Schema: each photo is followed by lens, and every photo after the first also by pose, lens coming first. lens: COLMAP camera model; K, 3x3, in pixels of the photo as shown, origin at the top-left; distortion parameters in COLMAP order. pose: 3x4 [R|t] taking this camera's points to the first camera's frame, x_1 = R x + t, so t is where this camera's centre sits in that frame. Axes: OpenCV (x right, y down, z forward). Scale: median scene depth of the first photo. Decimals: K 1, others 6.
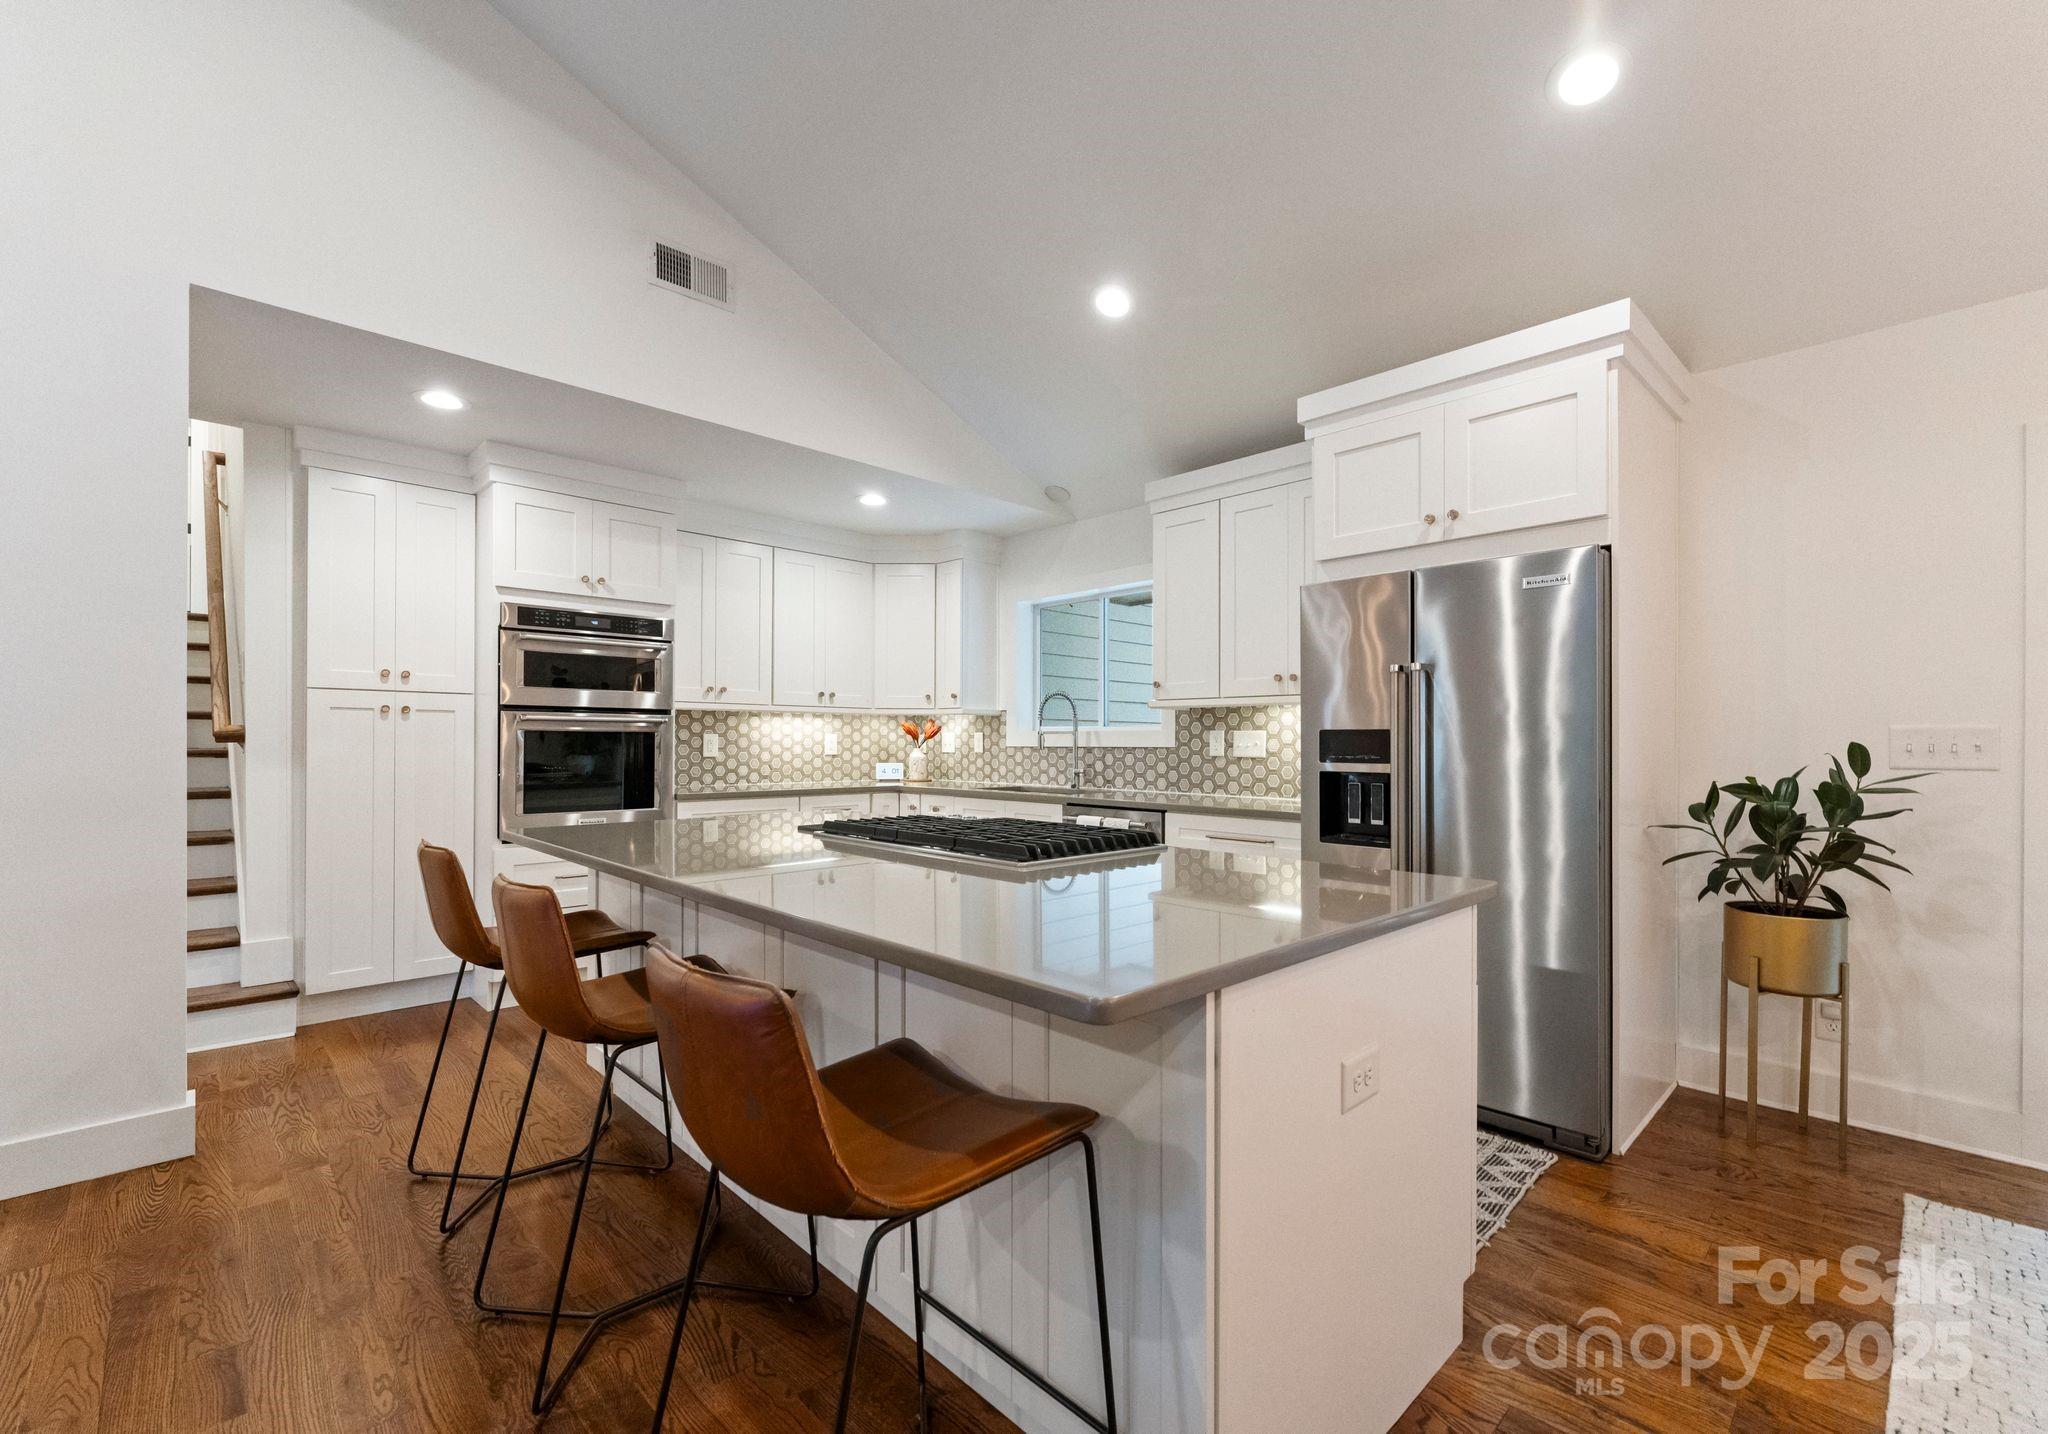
lens RADIAL K [[887.8, 0, 1026.1], [0, 887.8, 732.5], [0, 0, 1]] dist [-0.002555, 0.003124]
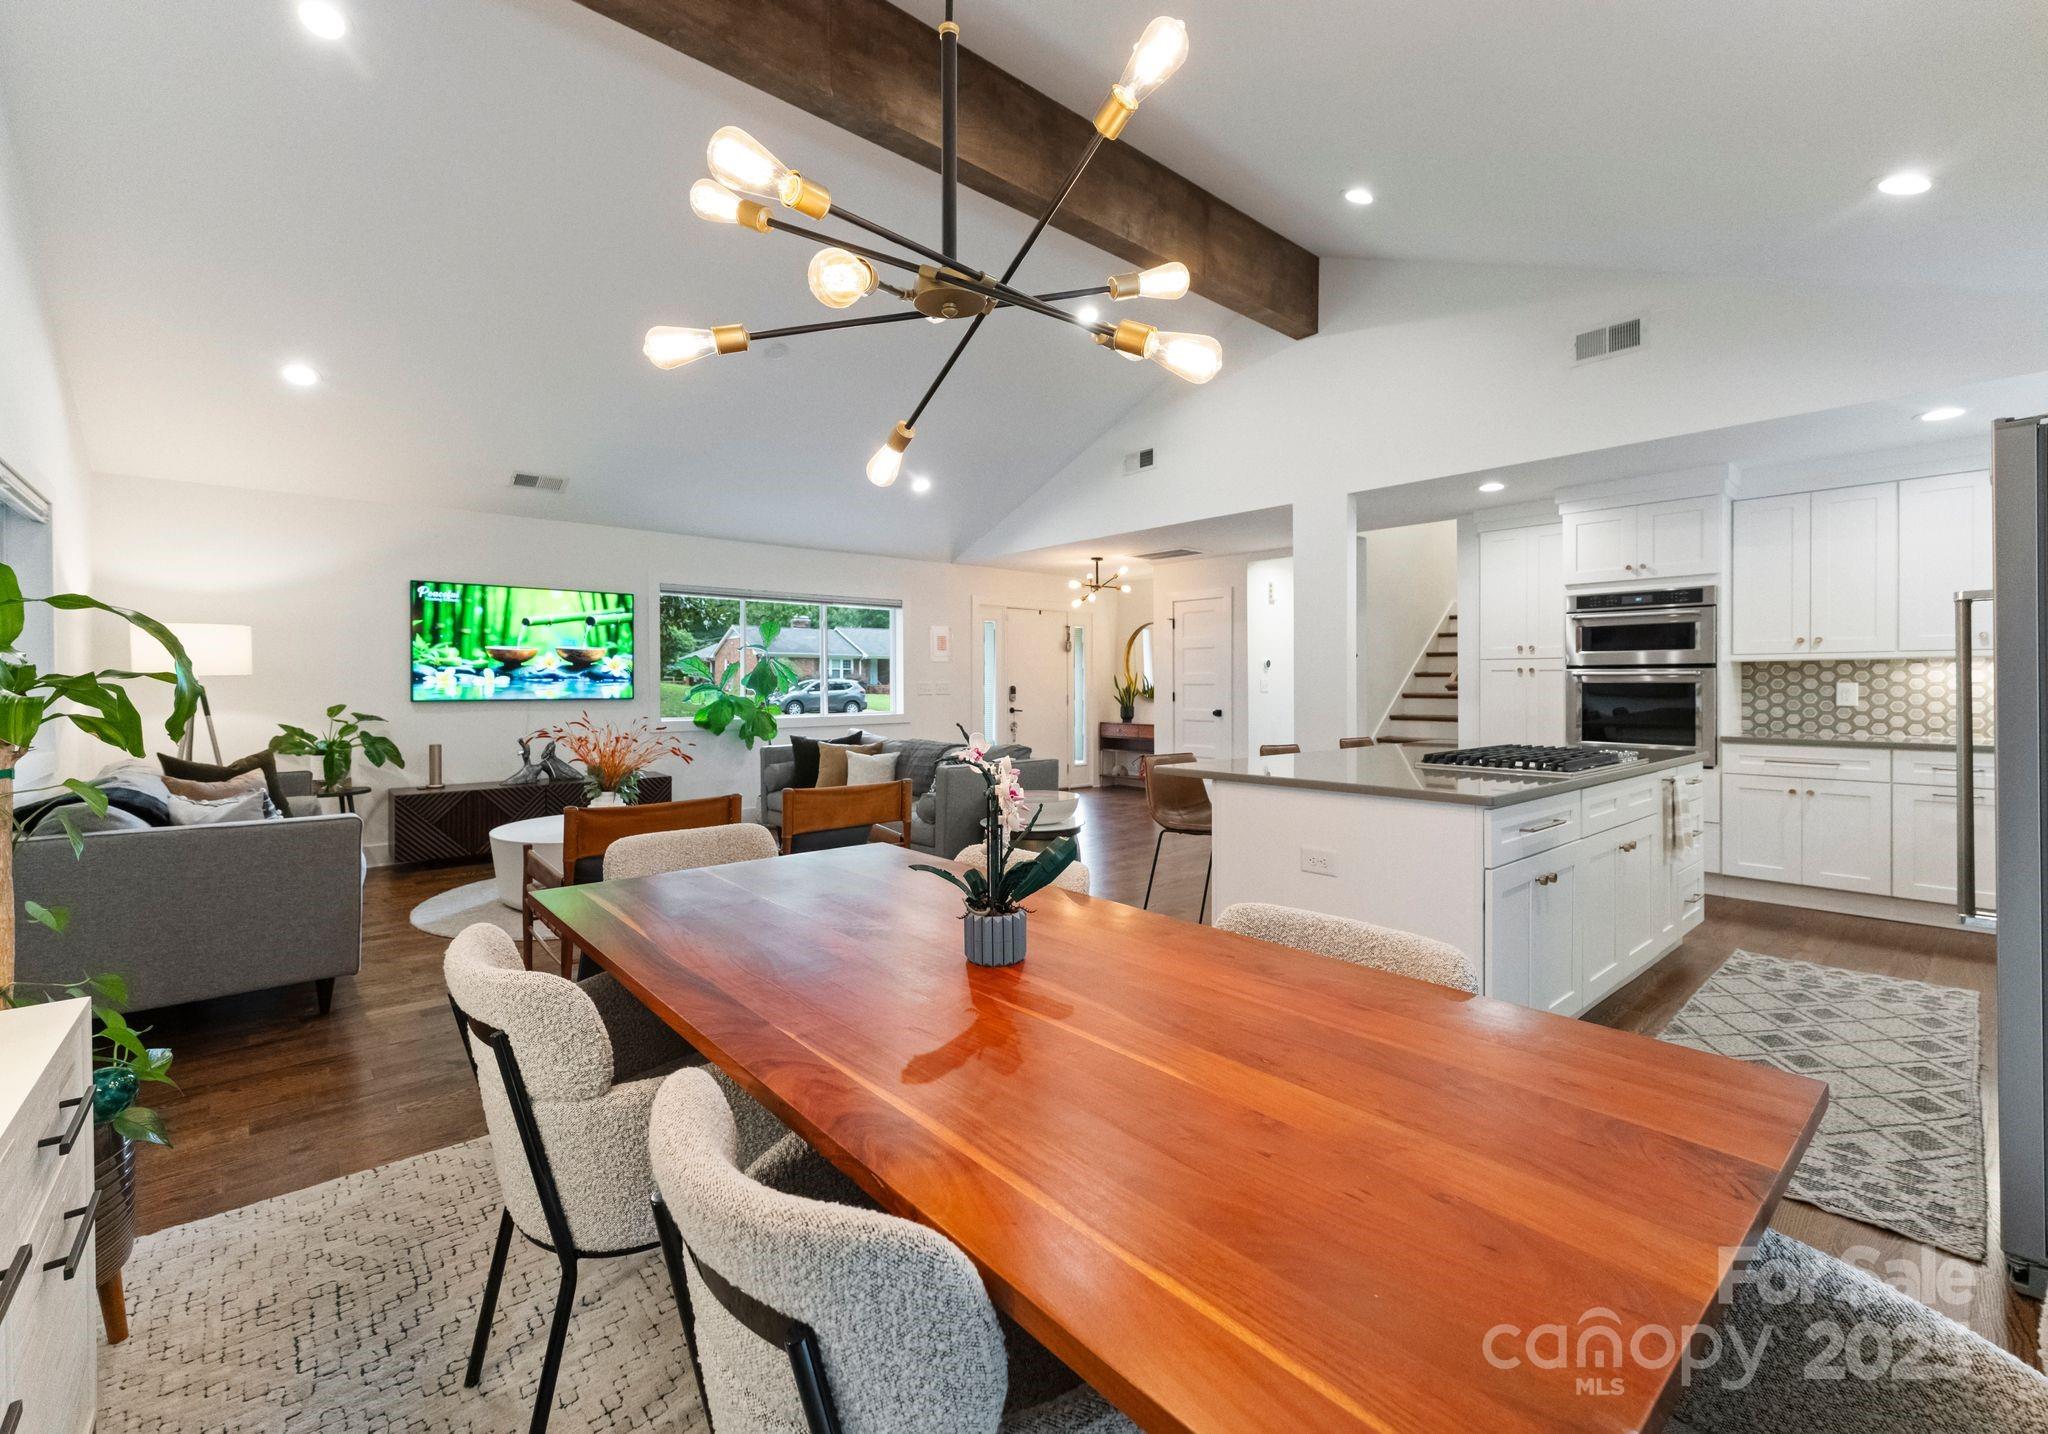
lens RADIAL K [[887.8, 0, 1003.9], [0, 887.8, 687.1], [0, 0, 1]] dist [-0.002555, 0.003124]
pose [[-0.061481, -0.001069, -0.998108, 0.794214], [0.011634, 0.999931, -0.001787, -0.003295], [0.998040, -0.011722, -0.061464, 0.135485]]
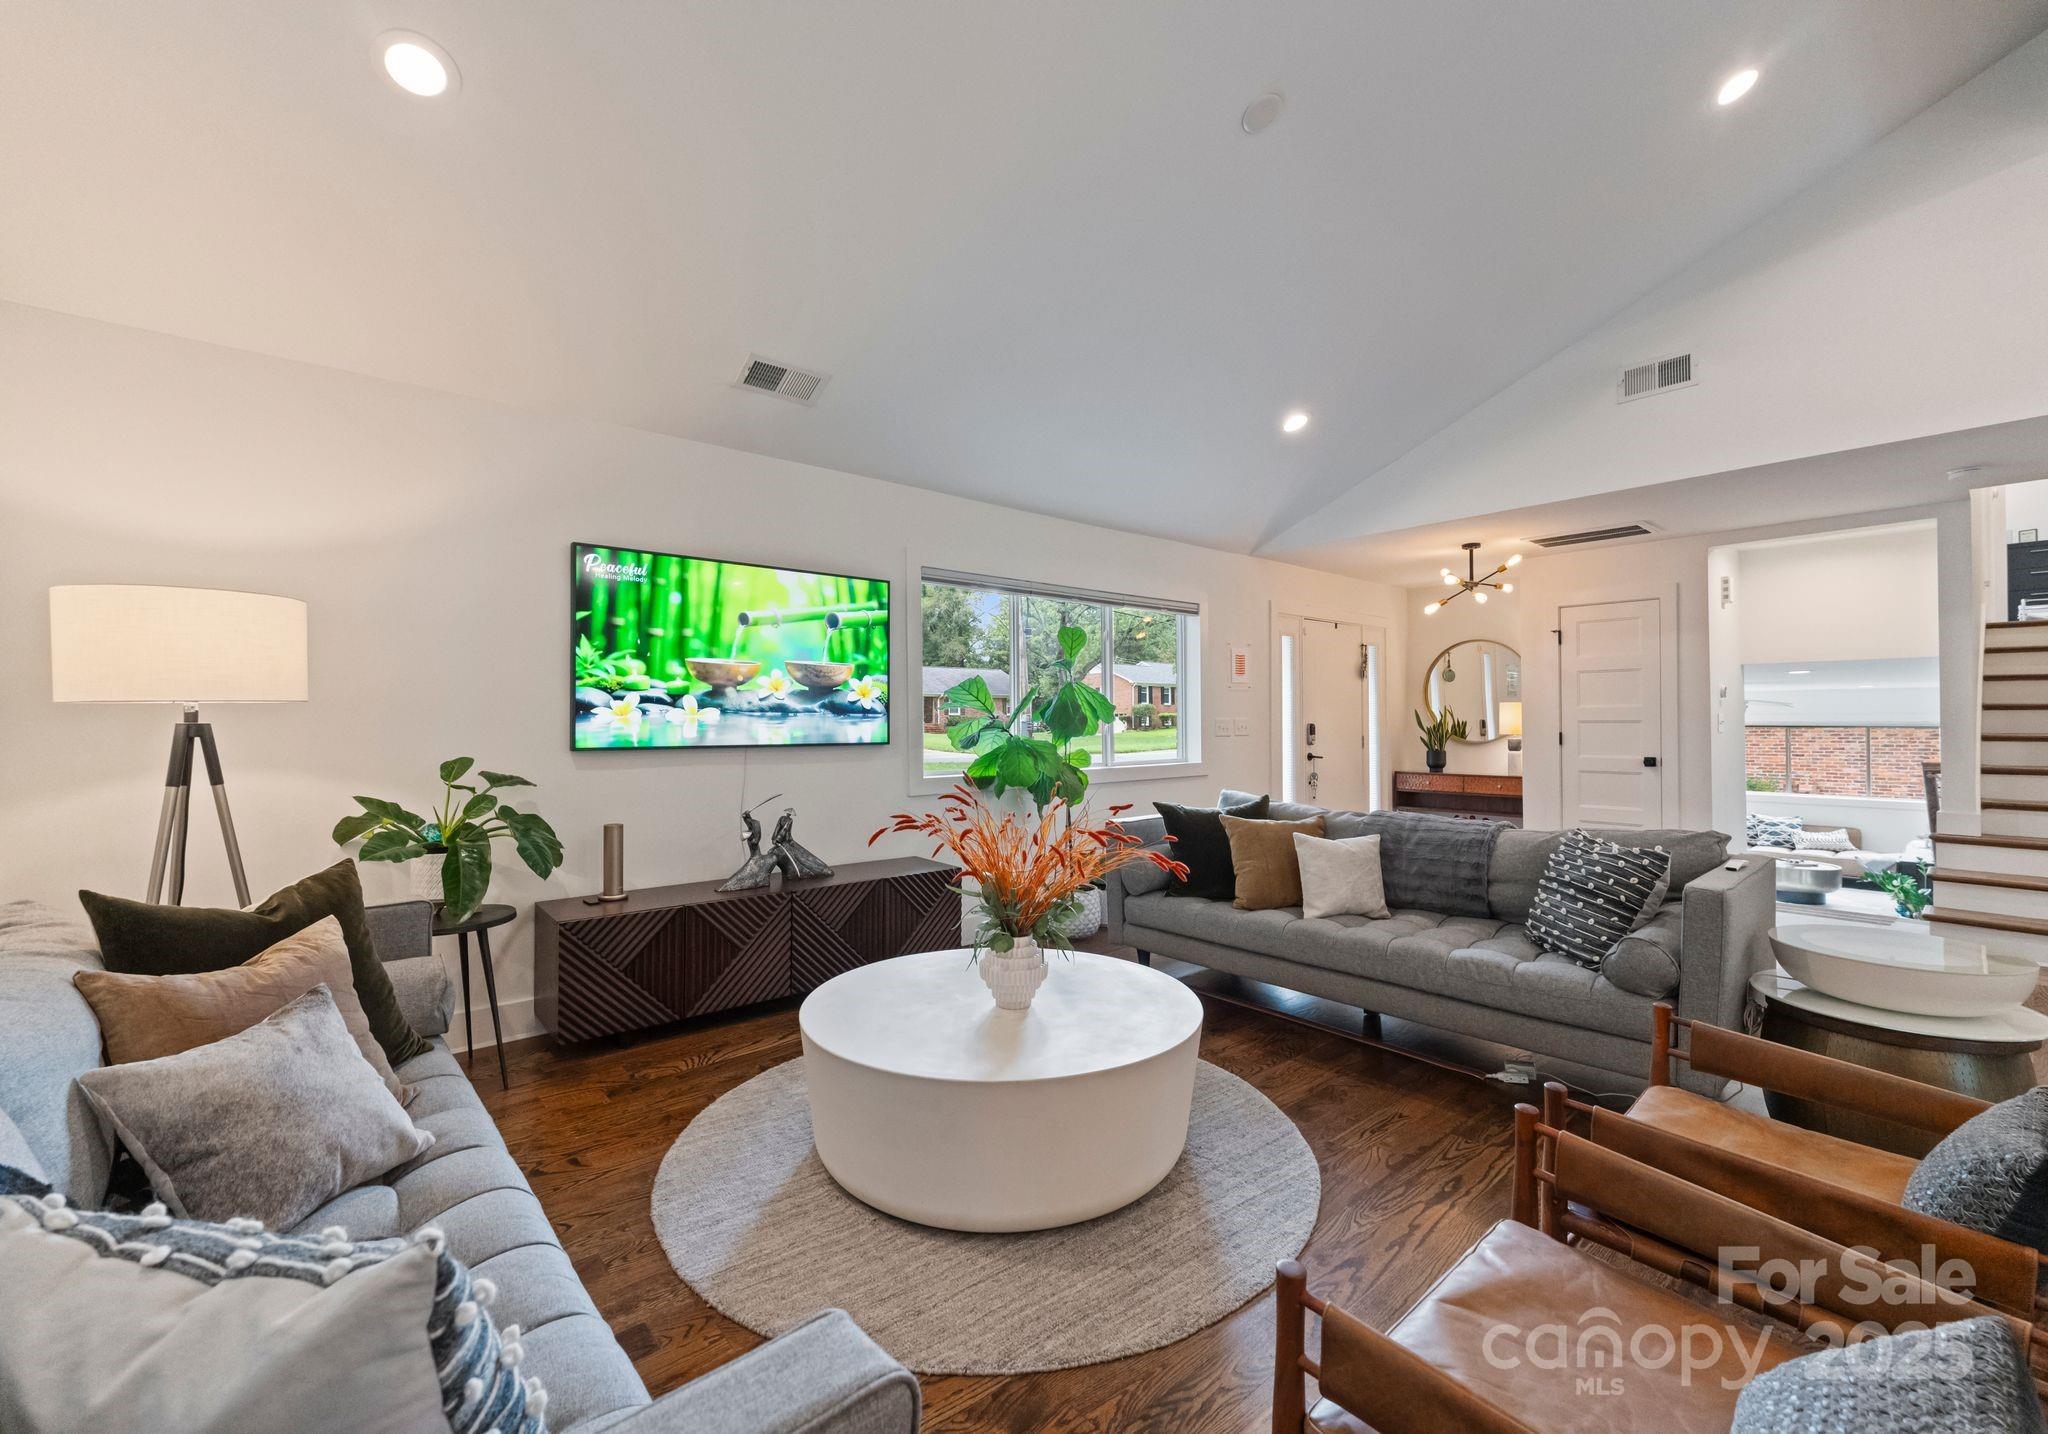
lens RADIAL K [[853.5, 0, 1001.9], [0, 853.5, 717.0], [0, 0, 1]] dist [0.001581, -0.000781]
pose [[-0.064124, -0.011165, -0.997879, 0.230710], [0.012292, 0.999853, -0.011977, -0.010077], [0.997866, -0.013034, -0.063977, -0.421640]]
